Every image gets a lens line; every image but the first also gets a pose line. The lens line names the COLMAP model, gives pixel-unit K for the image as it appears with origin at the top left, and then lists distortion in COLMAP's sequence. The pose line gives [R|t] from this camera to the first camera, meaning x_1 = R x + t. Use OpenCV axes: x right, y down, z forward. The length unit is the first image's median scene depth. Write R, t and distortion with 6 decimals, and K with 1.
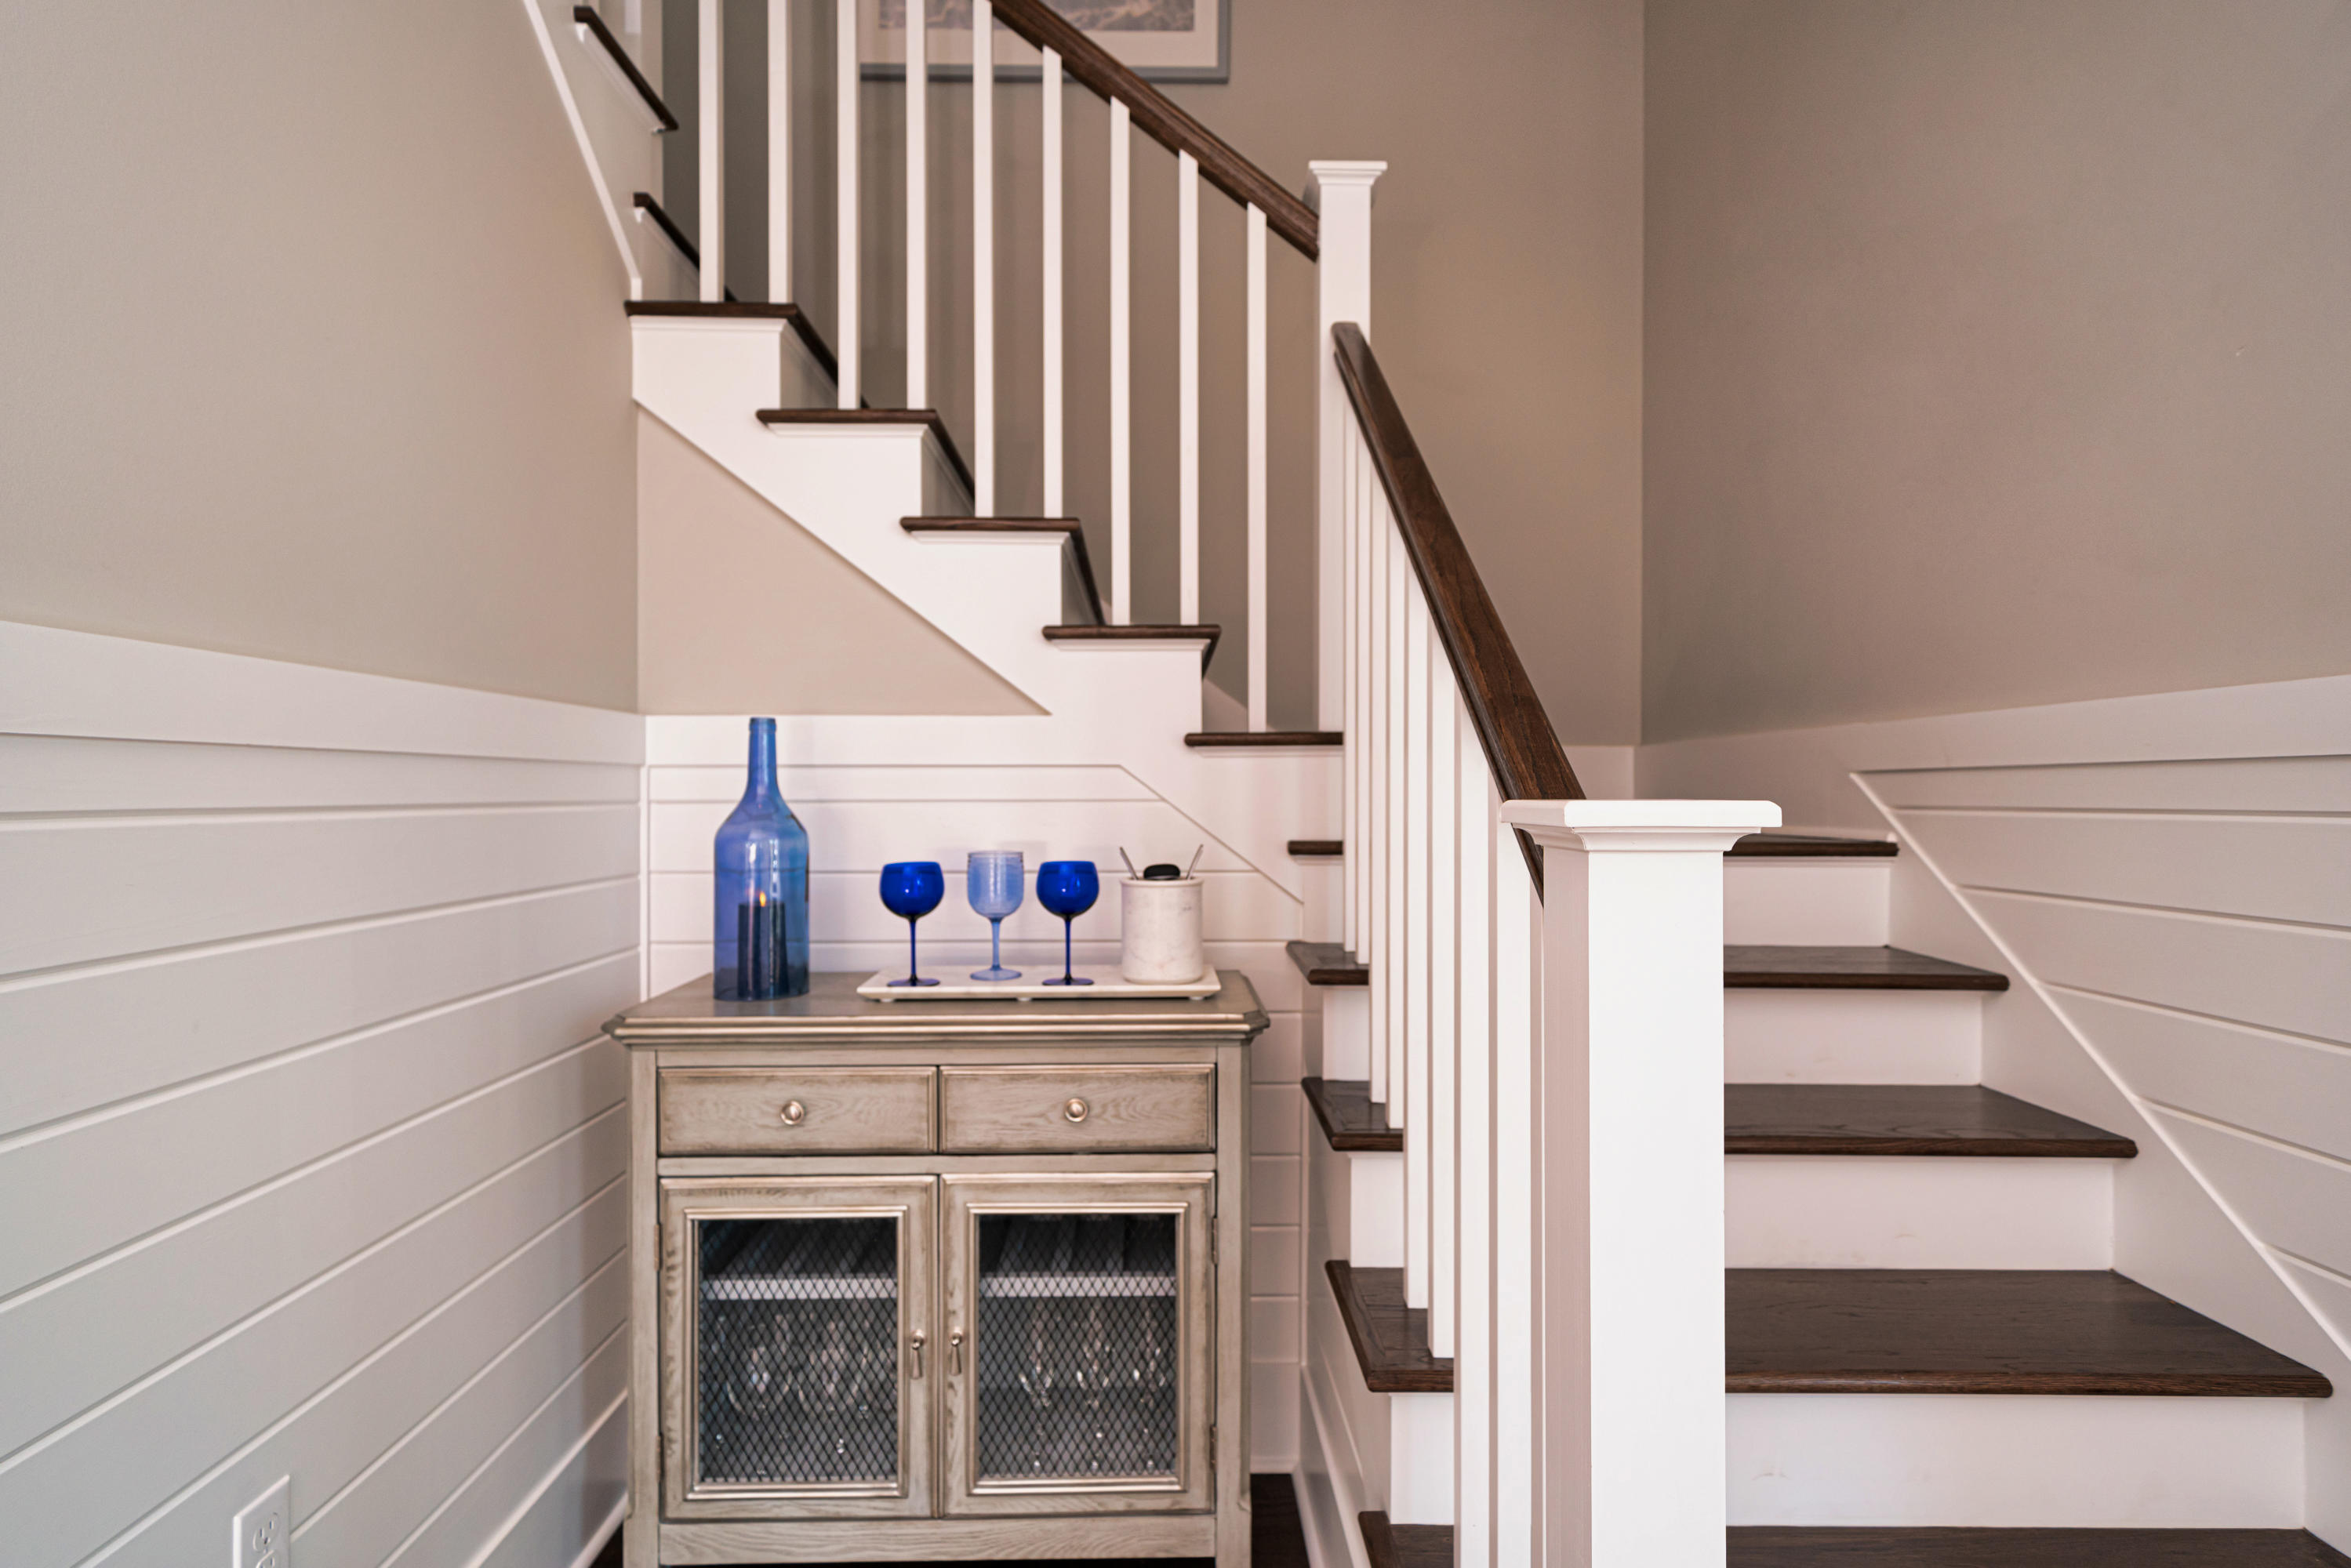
lens RADIAL K [[1087.8, 0, 1172.7], [0, 1087.8, 776.5], [0, 0, 1]] dist [0.001233, -0.000053]
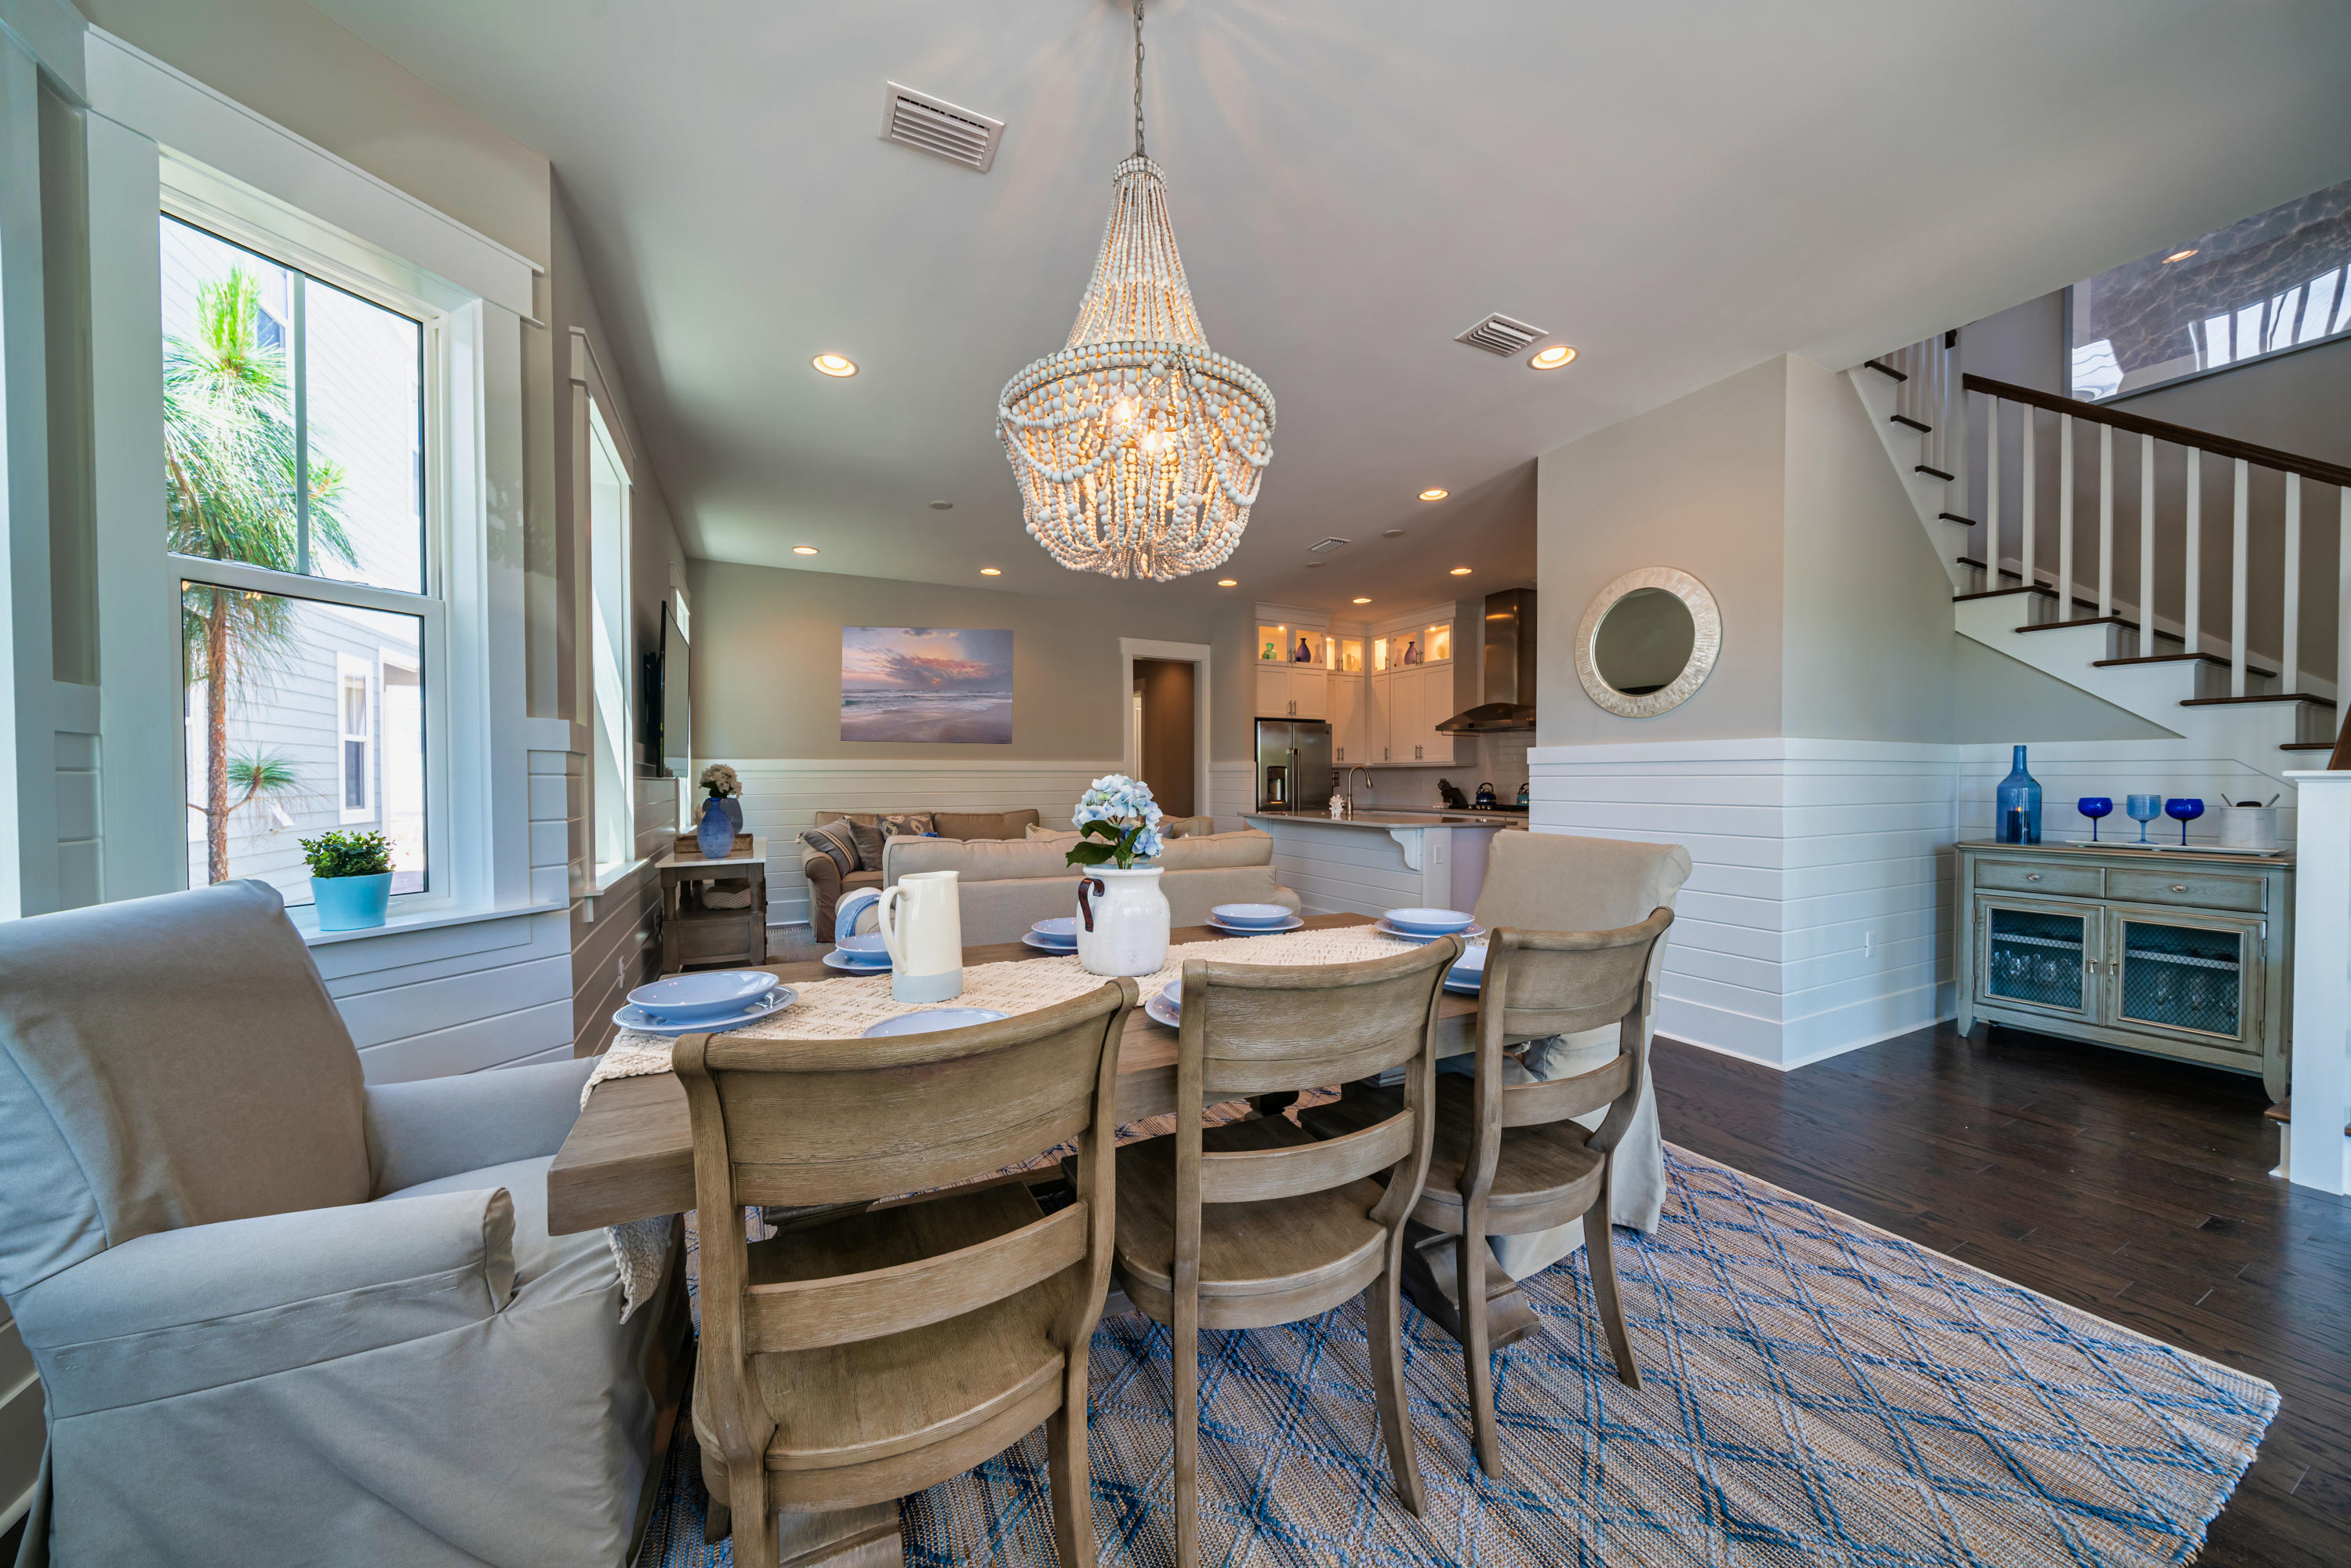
lens RADIAL K [[819.3, 0, 1175.2], [0, 819.3, 787.4], [0, 0, 1]] dist [-0.000913, 0.000247]
pose [[0.432995, 0.009164, -0.901350, 0.590724], [-0.005343, 0.999957, 0.007600, 0.049812], [0.901380, 0.001525, 0.433025, -1.896364]]
